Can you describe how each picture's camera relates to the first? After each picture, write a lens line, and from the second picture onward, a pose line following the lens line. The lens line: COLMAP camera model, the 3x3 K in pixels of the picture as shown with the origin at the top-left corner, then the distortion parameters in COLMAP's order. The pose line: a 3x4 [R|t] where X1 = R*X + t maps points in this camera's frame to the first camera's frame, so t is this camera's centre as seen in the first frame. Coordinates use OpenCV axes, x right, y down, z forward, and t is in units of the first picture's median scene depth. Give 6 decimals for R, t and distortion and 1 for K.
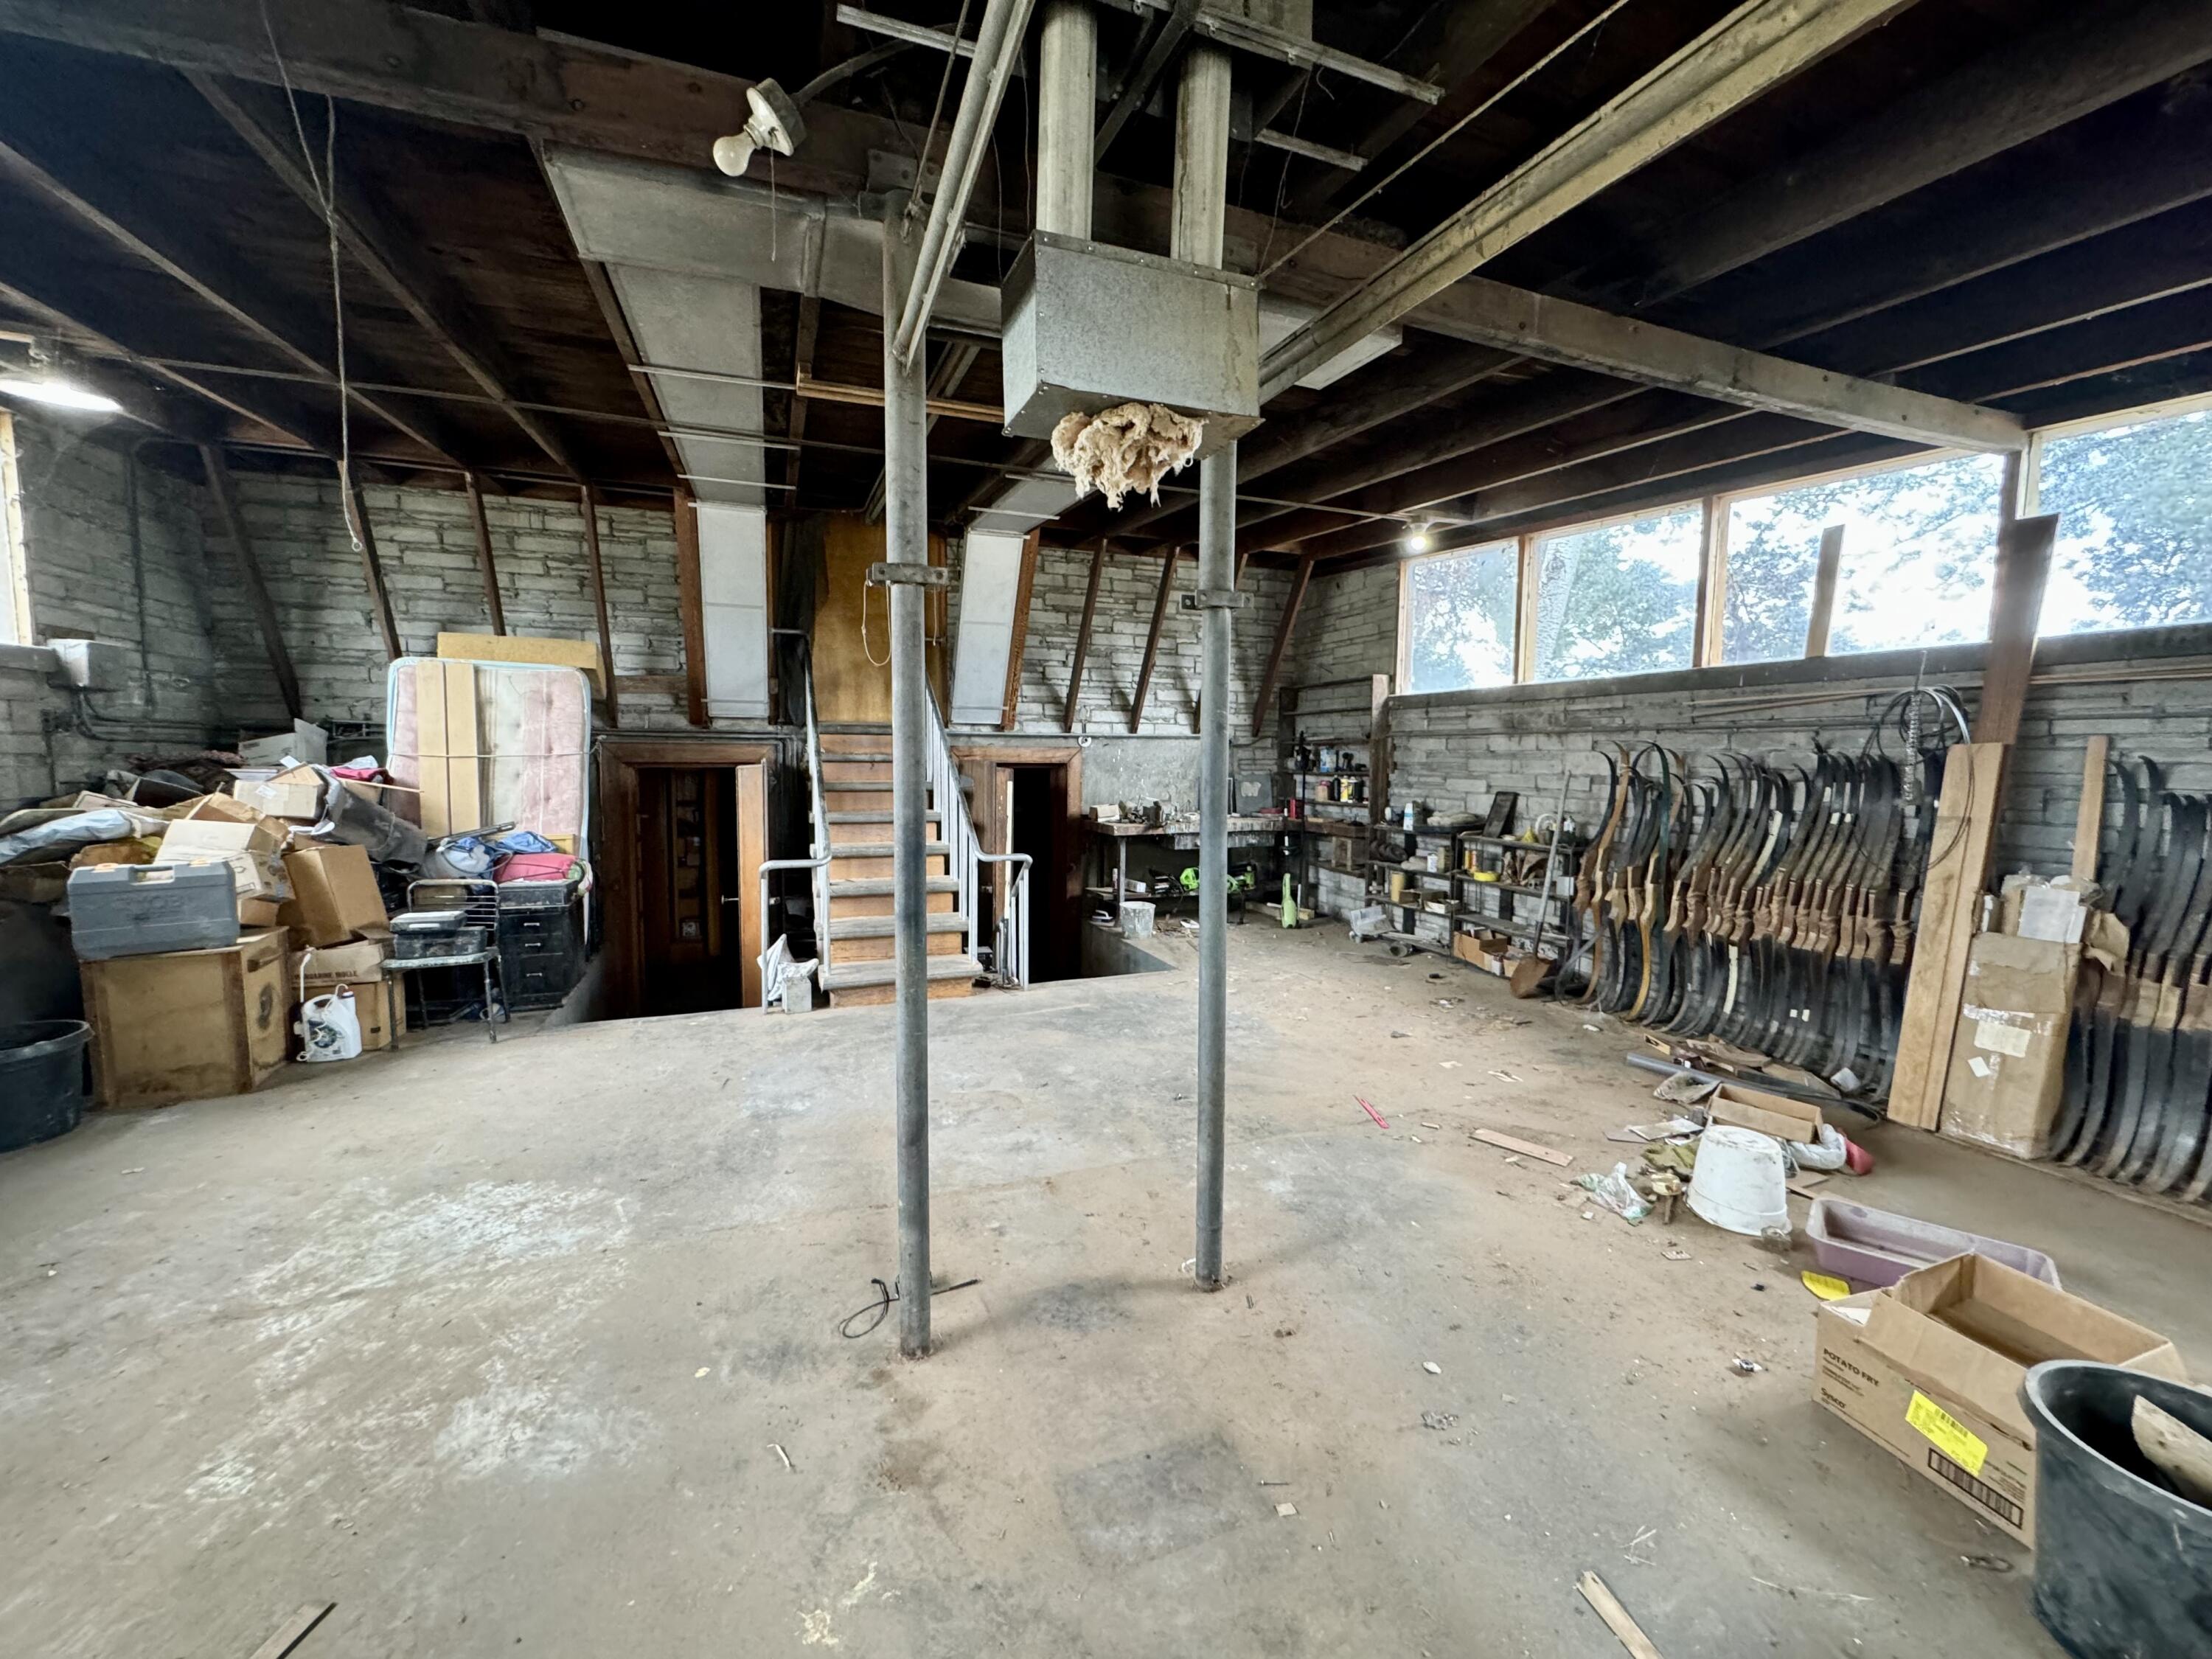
lens RADIAL K [[891.9, 0, 1107.4], [0, 891.9, 836.9], [0, 0, 1]] dist [-0.003203, -0.000349]
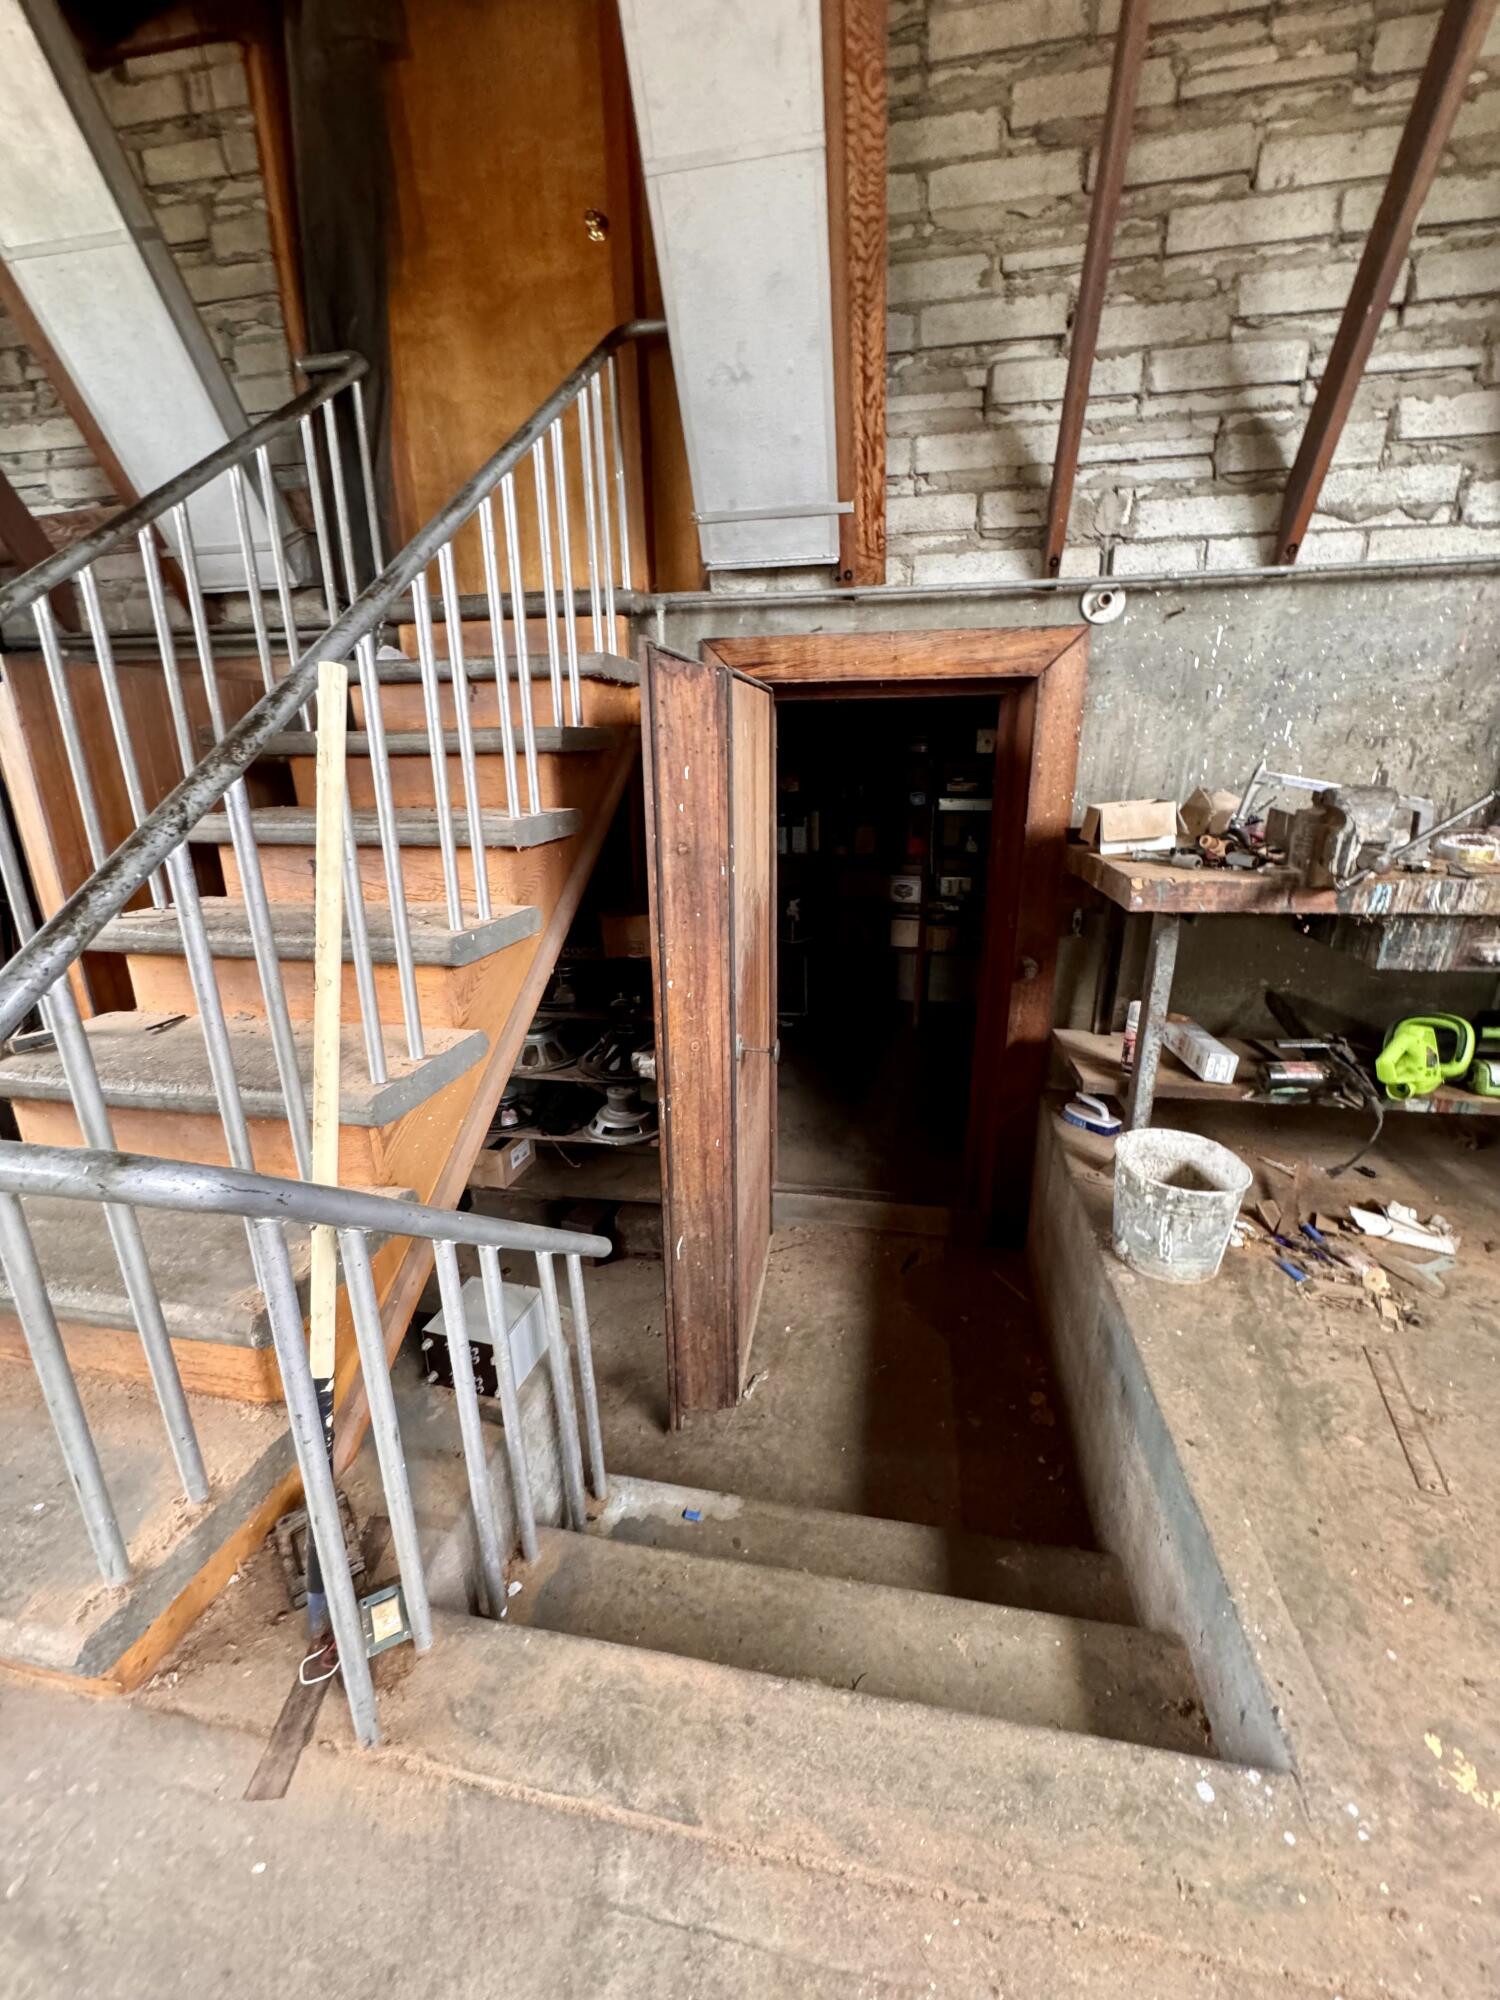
lens RADIAL K [[806.4, 0, 748.3], [0, 806.4, 1000.1], [0, 0, 1]] dist [-0.003203, -0.000349]
pose [[0.850797, 0.142419, -0.505827, 0.036096], [-0.031433, 0.974643, 0.221548, -0.025662], [0.524553, -0.172593, 0.833700, 0.660045]]
